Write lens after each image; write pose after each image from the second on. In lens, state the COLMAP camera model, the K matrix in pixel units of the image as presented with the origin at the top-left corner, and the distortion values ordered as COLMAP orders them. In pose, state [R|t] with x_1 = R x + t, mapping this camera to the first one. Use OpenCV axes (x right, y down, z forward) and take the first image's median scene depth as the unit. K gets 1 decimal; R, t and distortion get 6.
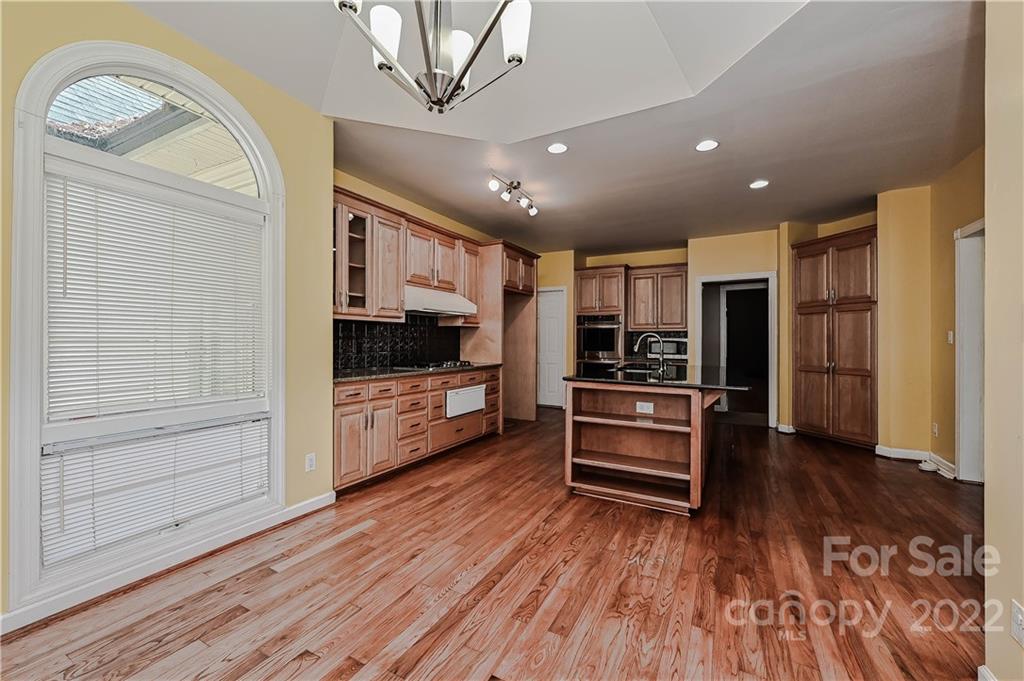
lens RADIAL K [[408.1, 0, 509.6], [0, 408.1, 339.6], [0, 0, 1]] dist [-0.000215, 0.000021]
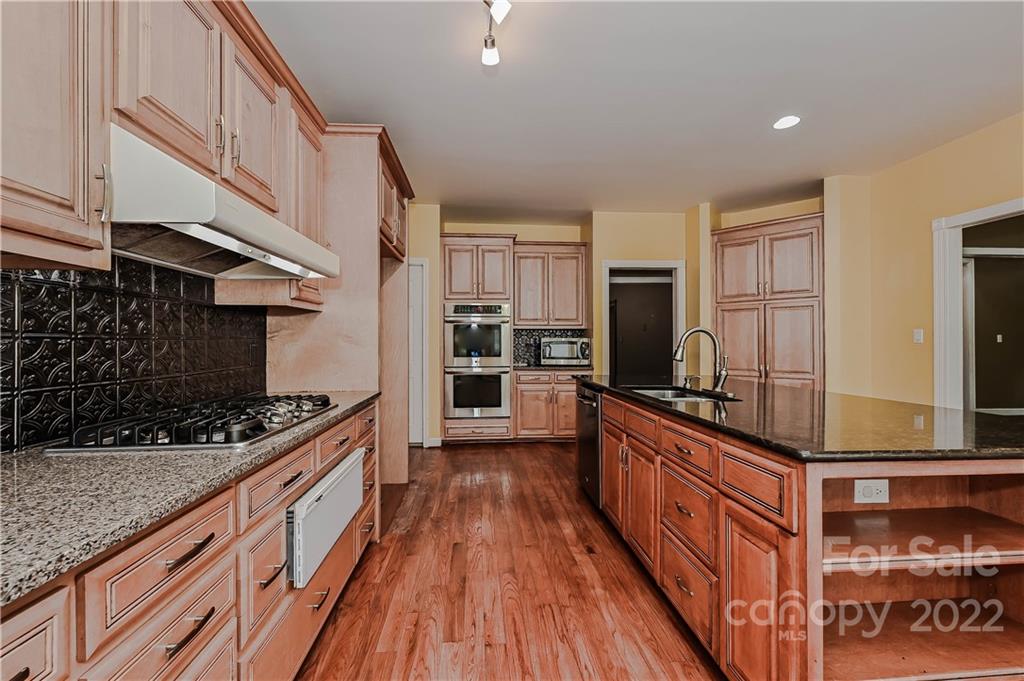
lens RADIAL K [[408.1, 0, 509.6], [0, 408.1, 339.6], [0, 0, 1]] dist [-0.000215, 0.000021]
pose [[0.837495, -0.000656, 0.546445, -0.156456], [0.002274, 0.999995, -0.002284, 0.001271], [-0.546441, 0.003155, 0.837492, 0.546637]]
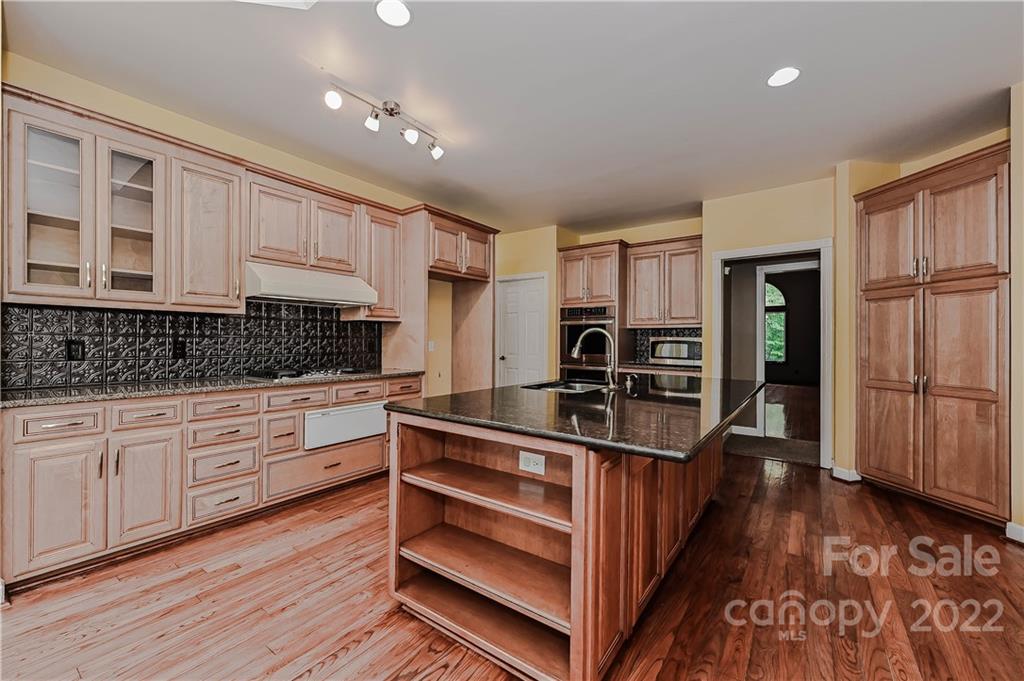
lens RADIAL K [[408.1, 0, 509.6], [0, 408.1, 339.6], [0, 0, 1]] dist [-0.000215, 0.000021]
pose [[0.991381, 0.001358, -0.131001, 0.242490], [-0.001402, 0.999999, -0.000241, 0.001815], [0.131001, 0.000422, 0.991382, 0.295479]]
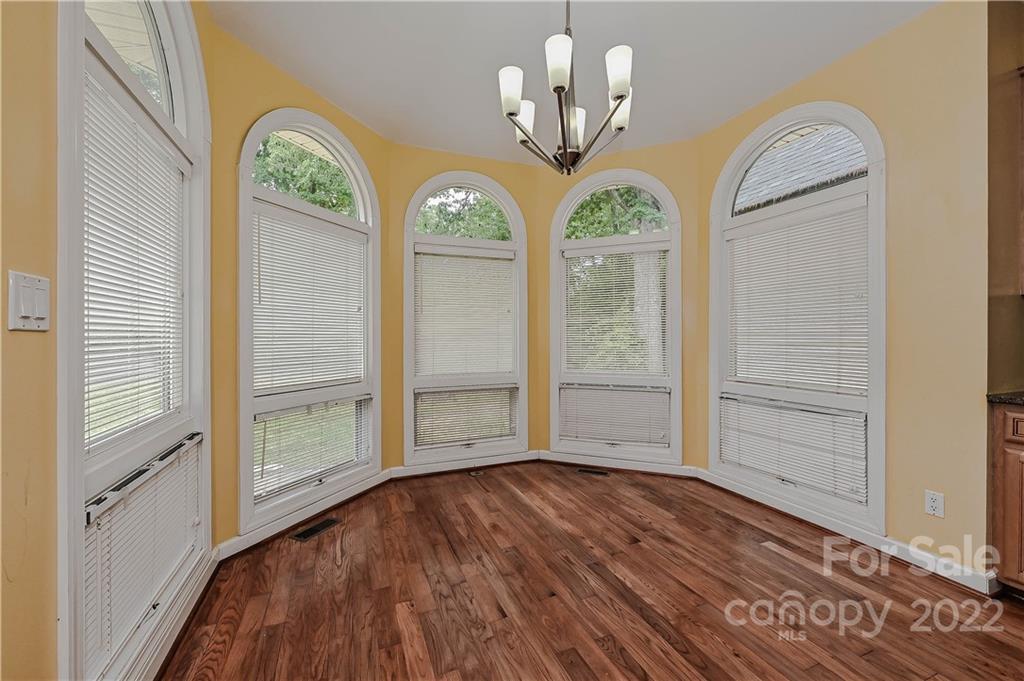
lens RADIAL K [[408.1, 0, 509.6], [0, 408.1, 339.6], [0, 0, 1]] dist [-0.000215, 0.000021]
pose [[-0.635088, 0.004548, -0.772427, 0.302841], [0.000048, 0.999983, 0.005849, 0.003950], [0.772440, 0.003677, -0.635077, 0.496050]]
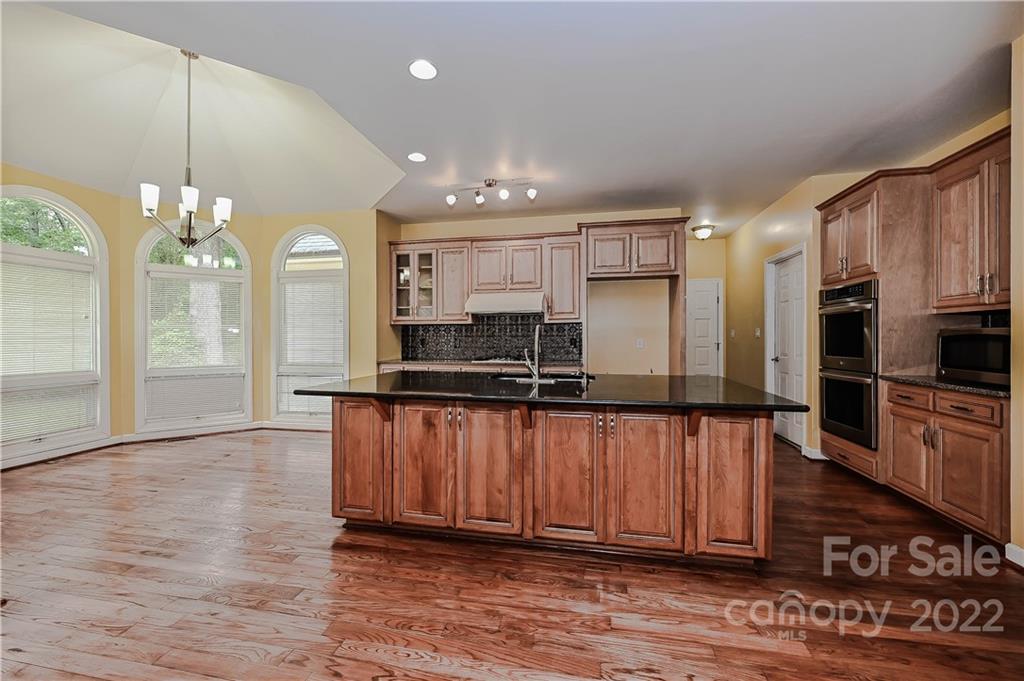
lens RADIAL K [[408.1, 0, 509.6], [0, 408.1, 339.6], [0, 0, 1]] dist [-0.000215, 0.000021]
pose [[0.291978, -0.001801, -0.956423, 0.810591], [0.005263, 0.999986, -0.000276, 0.007580], [0.956411, -0.004953, 0.291983, 0.618080]]
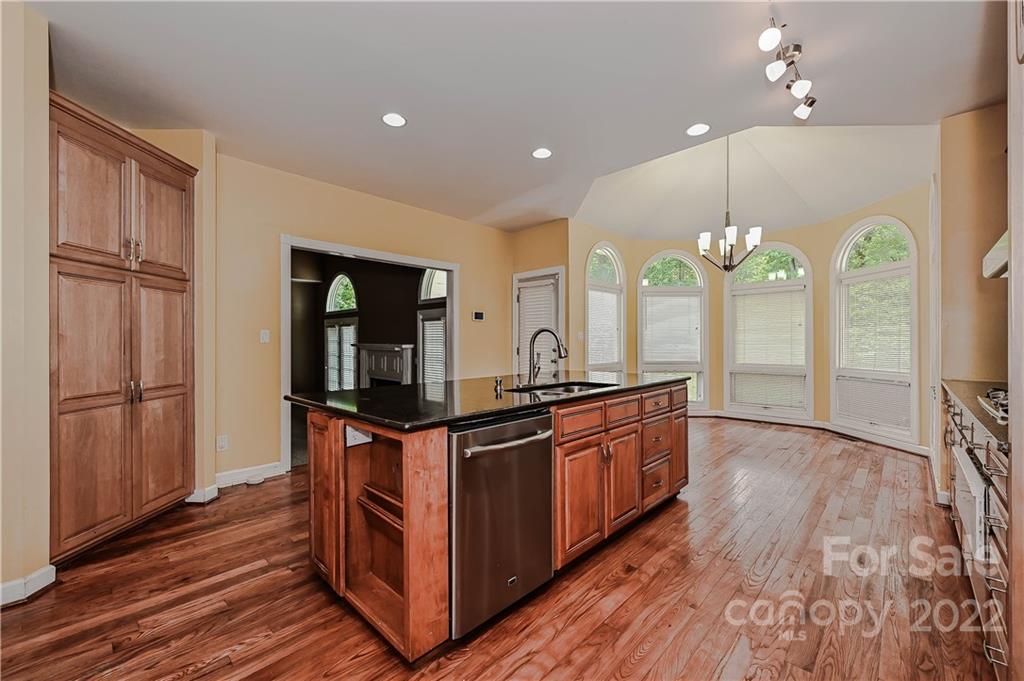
lens RADIAL K [[408.1, 0, 509.6], [0, 408.1, 339.6], [0, 0, 1]] dist [-0.000215, 0.000021]
pose [[-0.961932, -0.001506, 0.273284, 0.184148], [-0.002974, 0.999983, -0.004955, 0.004393], [-0.273272, -0.005579, -0.961921, 1.340128]]
